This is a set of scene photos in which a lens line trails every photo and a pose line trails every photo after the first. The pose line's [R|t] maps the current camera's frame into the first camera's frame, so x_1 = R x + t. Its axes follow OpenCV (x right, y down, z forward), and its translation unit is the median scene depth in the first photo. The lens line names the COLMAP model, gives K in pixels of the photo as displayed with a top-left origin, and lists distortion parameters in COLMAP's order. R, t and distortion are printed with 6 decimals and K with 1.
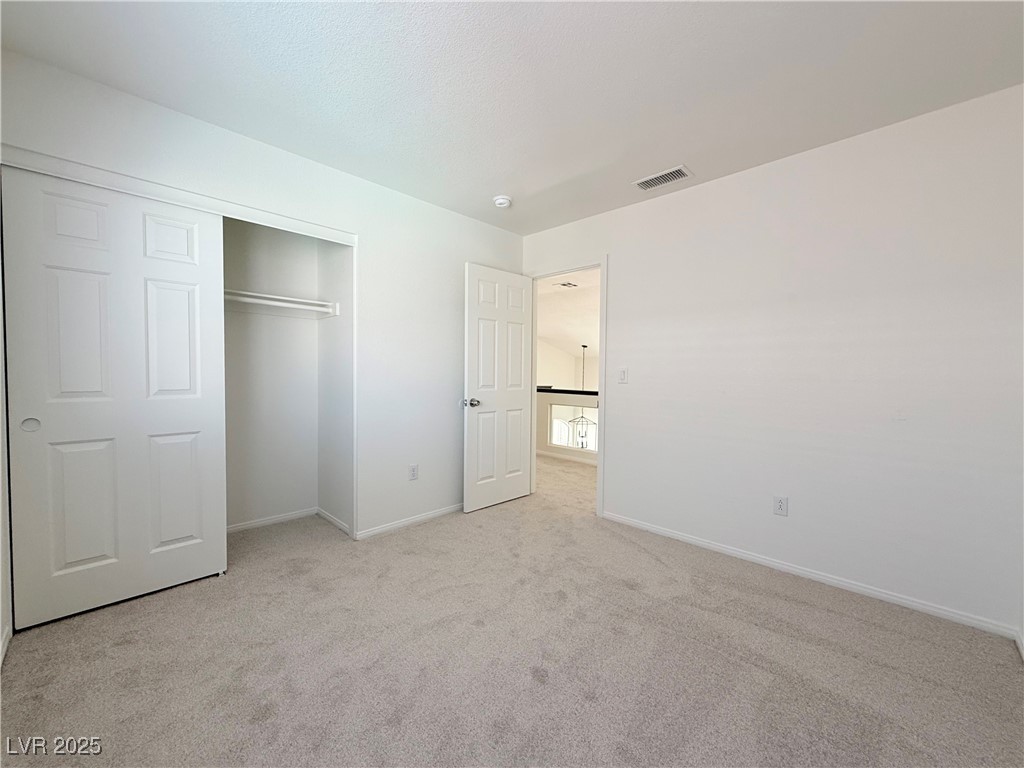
lens RADIAL K [[408.6, 0, 515.9], [0, 408.6, 390.0], [0, 0, 1]] dist [-0.001249, 0.000073]
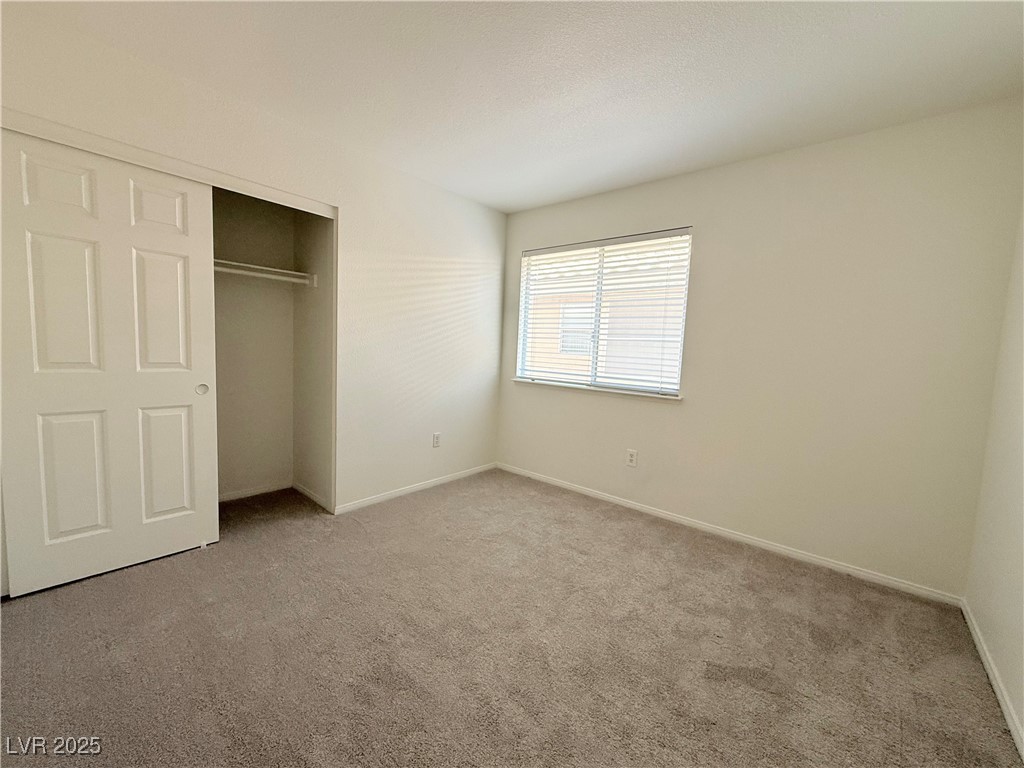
lens RADIAL K [[408.6, 0, 513.6], [0, 408.6, 389.7], [0, 0, 1]] dist [-0.001249, 0.000073]
pose [[0.998852, 0.011702, 0.046462, -0.031065], [-0.014265, 0.998372, 0.055221, 0.000224], [-0.045740, -0.055821, 0.997393, -0.037031]]
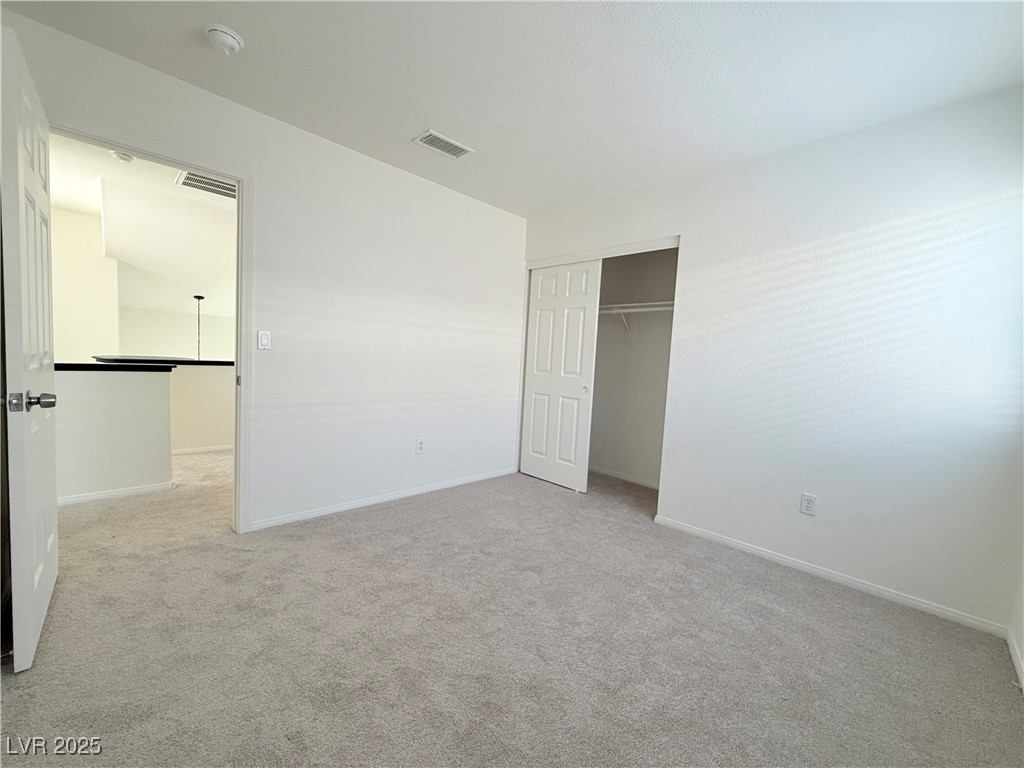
lens RADIAL K [[408.6, 0, 518.9], [0, 408.6, 381.7], [0, 0, 1]] dist [-0.001249, 0.000073]
pose [[-0.009359, 0.045676, -0.998912, 0.779156], [-0.095838, 0.994317, 0.046363, -0.013253], [0.995353, 0.096167, -0.004929, 0.715661]]
